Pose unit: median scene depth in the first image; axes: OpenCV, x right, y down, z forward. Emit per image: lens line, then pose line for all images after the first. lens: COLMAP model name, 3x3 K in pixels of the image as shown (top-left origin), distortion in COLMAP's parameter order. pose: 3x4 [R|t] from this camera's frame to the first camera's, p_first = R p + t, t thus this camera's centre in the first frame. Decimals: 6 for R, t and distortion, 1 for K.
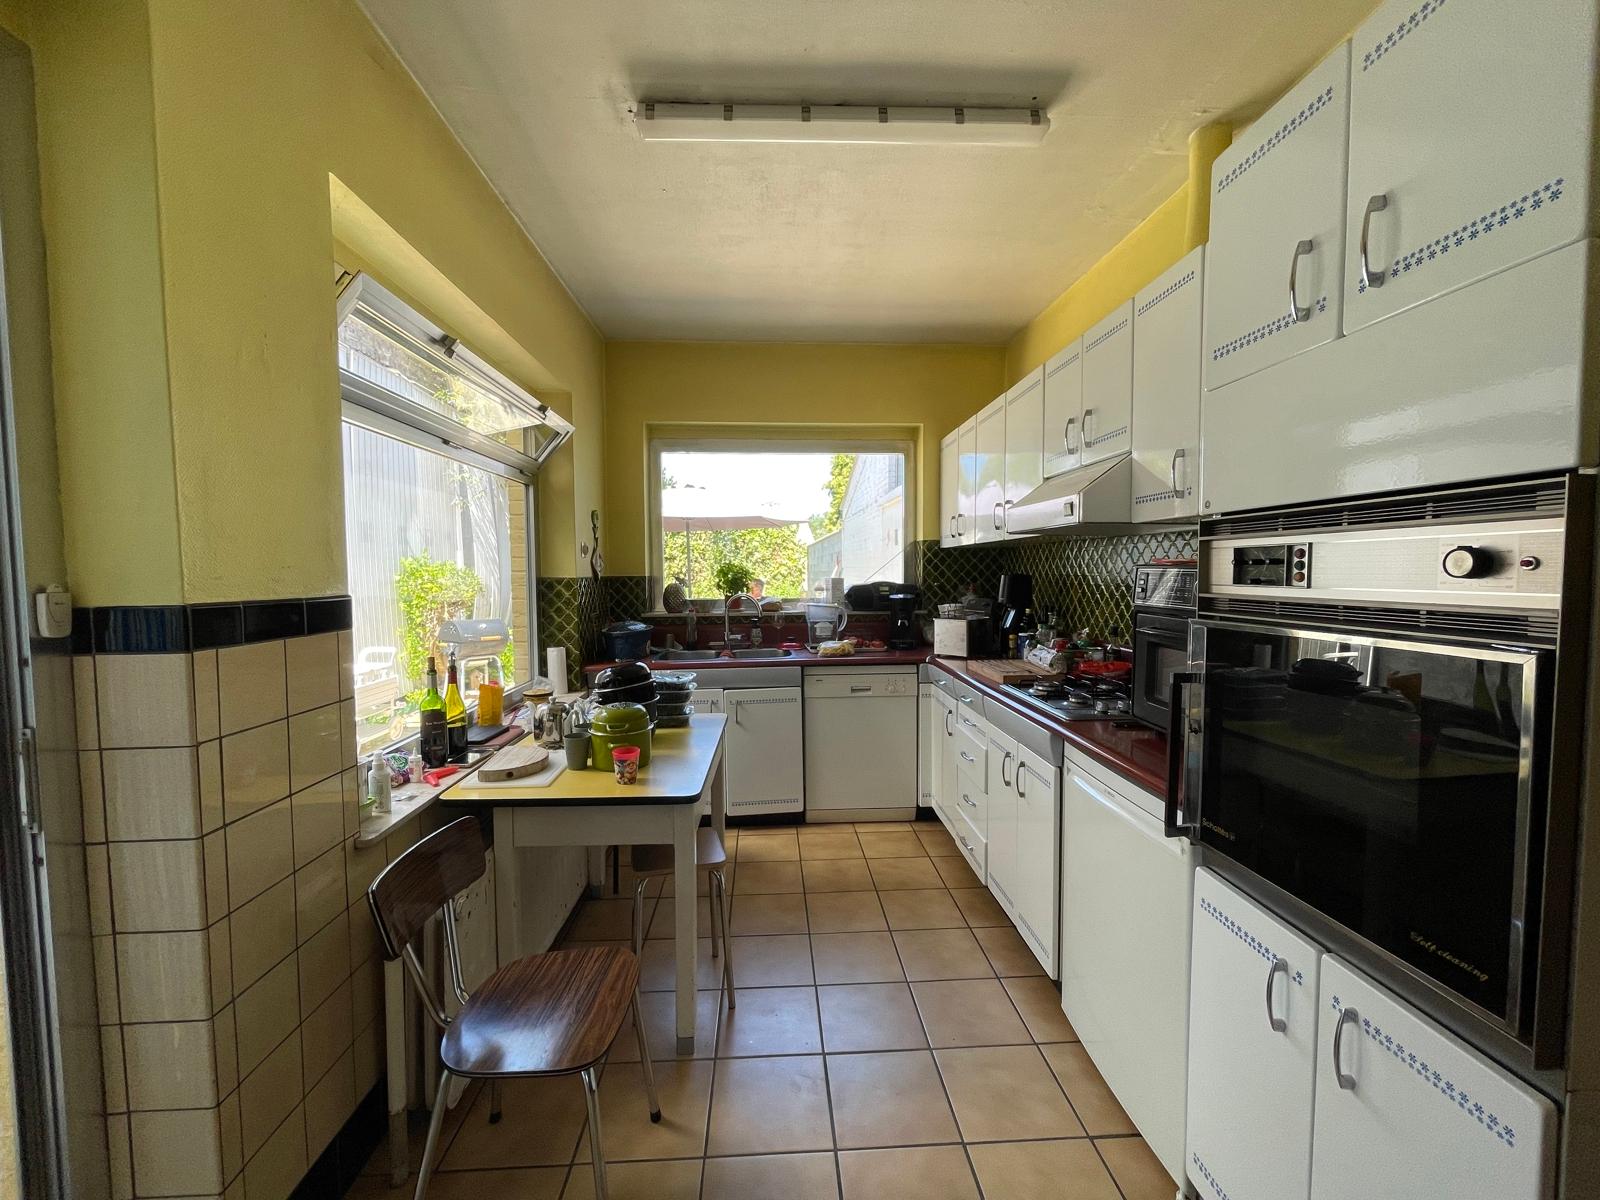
lens RADIAL K [[648.7, 0, 804.2], [0, 648.7, 603.2], [0, 0, 1]] dist [-0.000991, 0.000246]
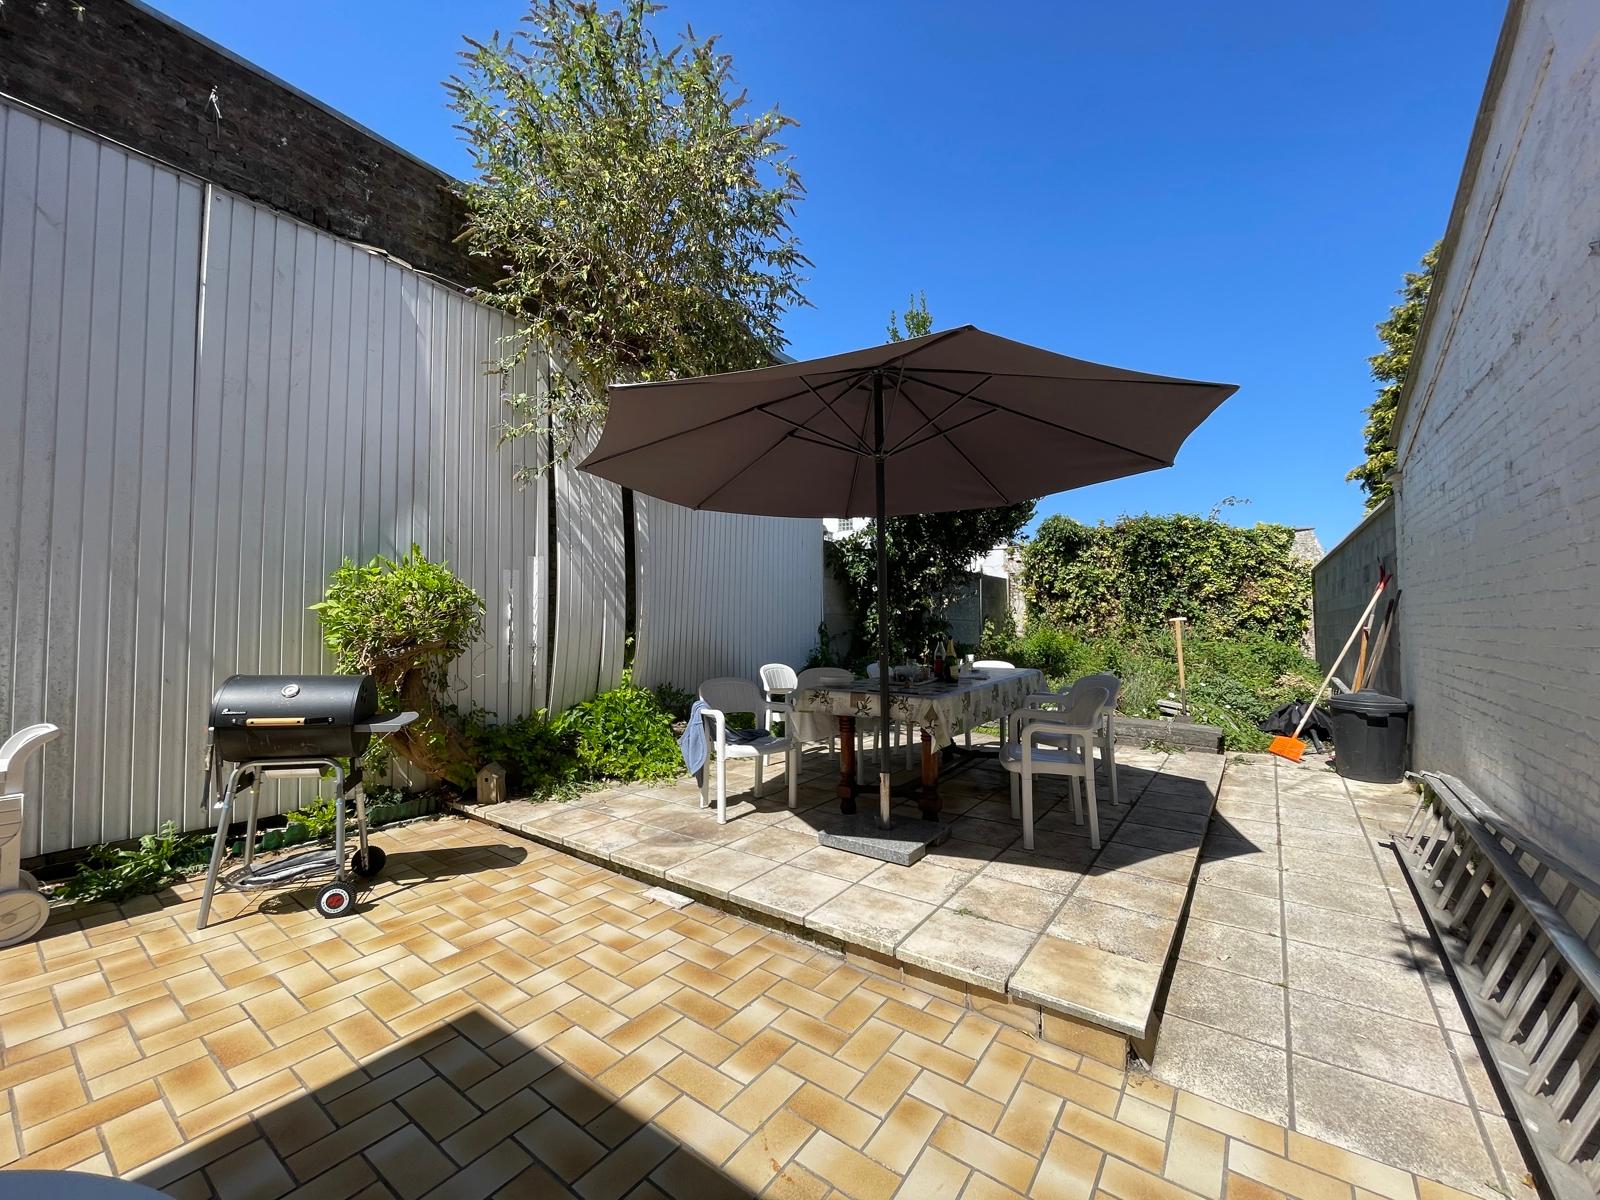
lens RADIAL K [[648.7, 0, 804.2], [0, 648.7, 603.2], [0, 0, 1]] dist [-0.000991, 0.000246]
pose [[0.777869, -0.009157, -0.628360, 0.015316], [-0.041669, 0.996942, -0.066111, -0.003143], [0.627044, 0.077609, 0.775108, 0.289011]]
